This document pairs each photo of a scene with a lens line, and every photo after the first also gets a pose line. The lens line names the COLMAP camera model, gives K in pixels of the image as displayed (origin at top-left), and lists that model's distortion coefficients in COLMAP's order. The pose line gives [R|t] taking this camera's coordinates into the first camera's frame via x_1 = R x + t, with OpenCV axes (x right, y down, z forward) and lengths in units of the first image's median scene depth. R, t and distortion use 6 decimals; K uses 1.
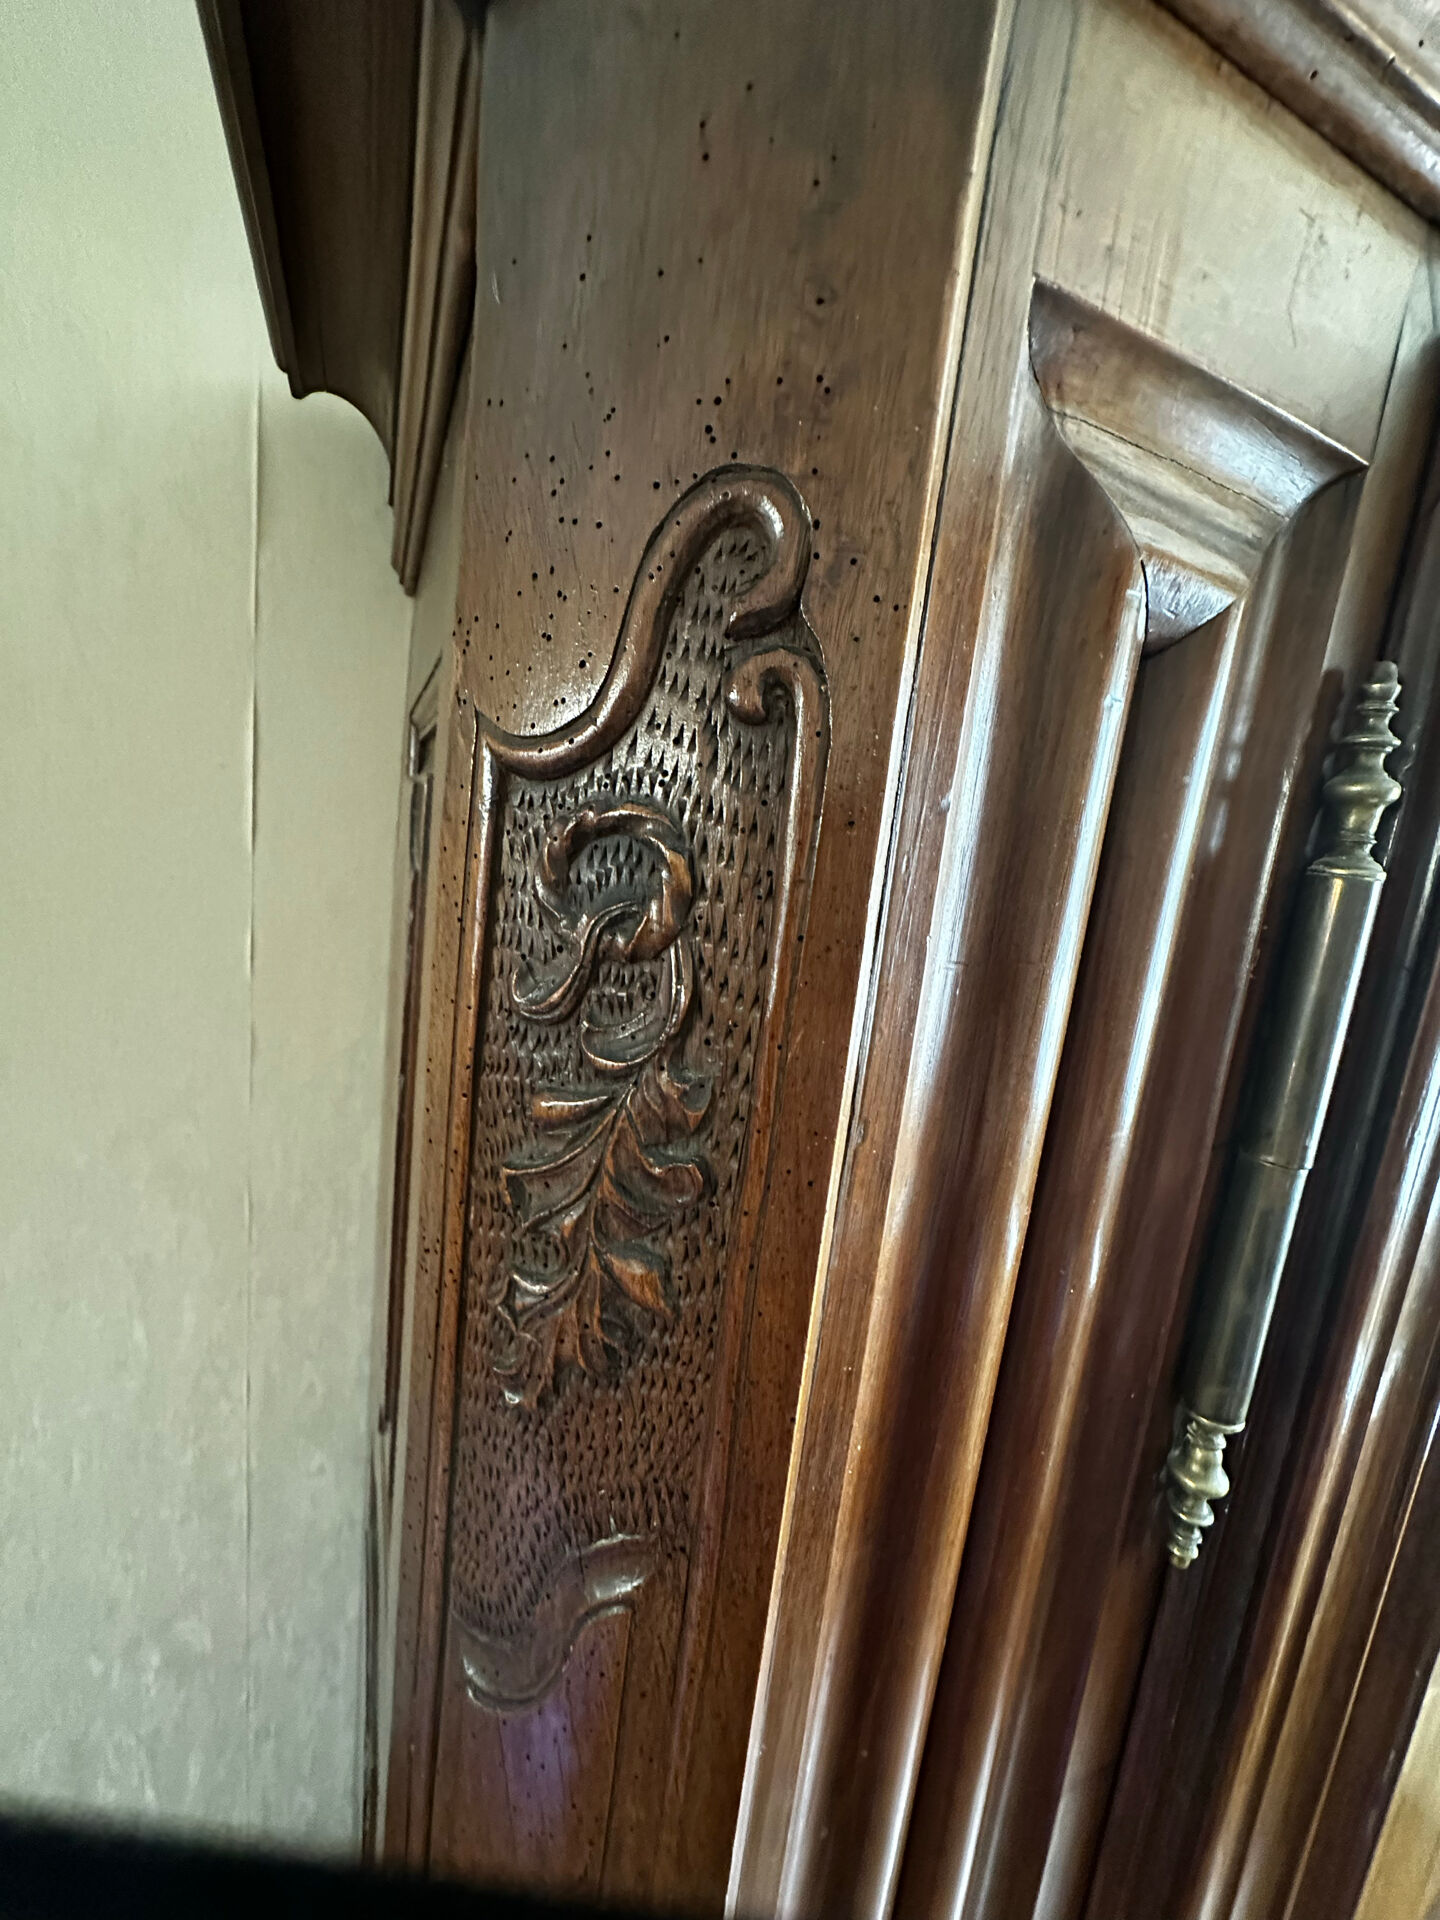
lens RADIAL K [[772.2, 0, 725.7], [0, 772.2, 959.8], [0, 0, 1]] dist [-0.002711, 0.001613]
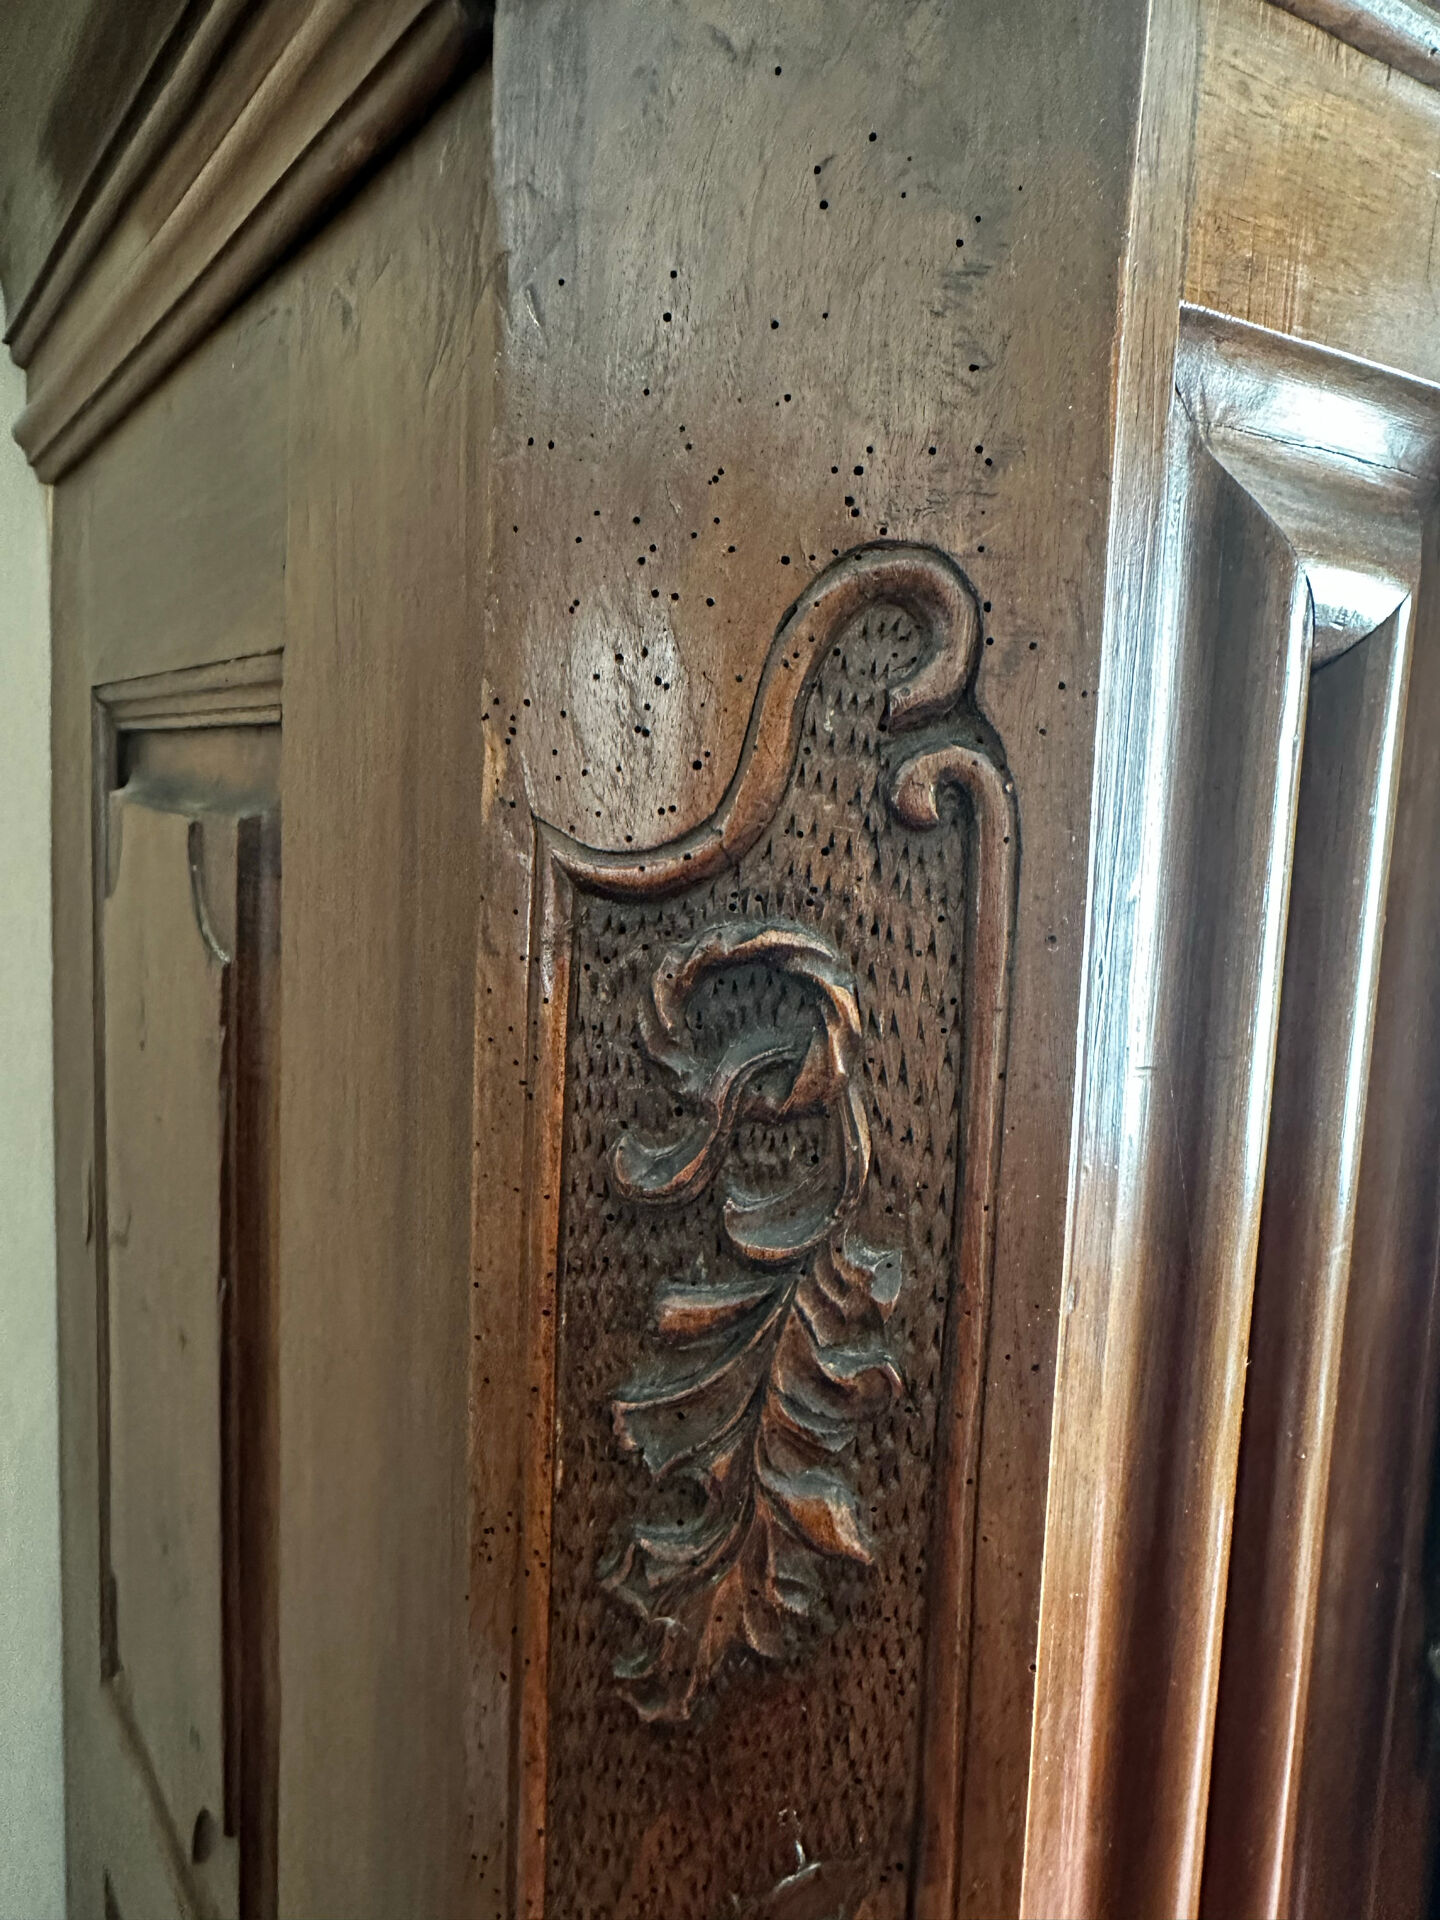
lens RADIAL K [[1263.2, 0, 720.3], [0, 1263.2, 945.4], [0, 0, 1]] dist [-0.001830, 0.004070]
pose [[0.987302, -0.097471, 0.125434, -0.338318], [0.102498, 0.994143, -0.034252, -0.142187], [-0.121361, 0.046674, 0.991511, -0.307179]]
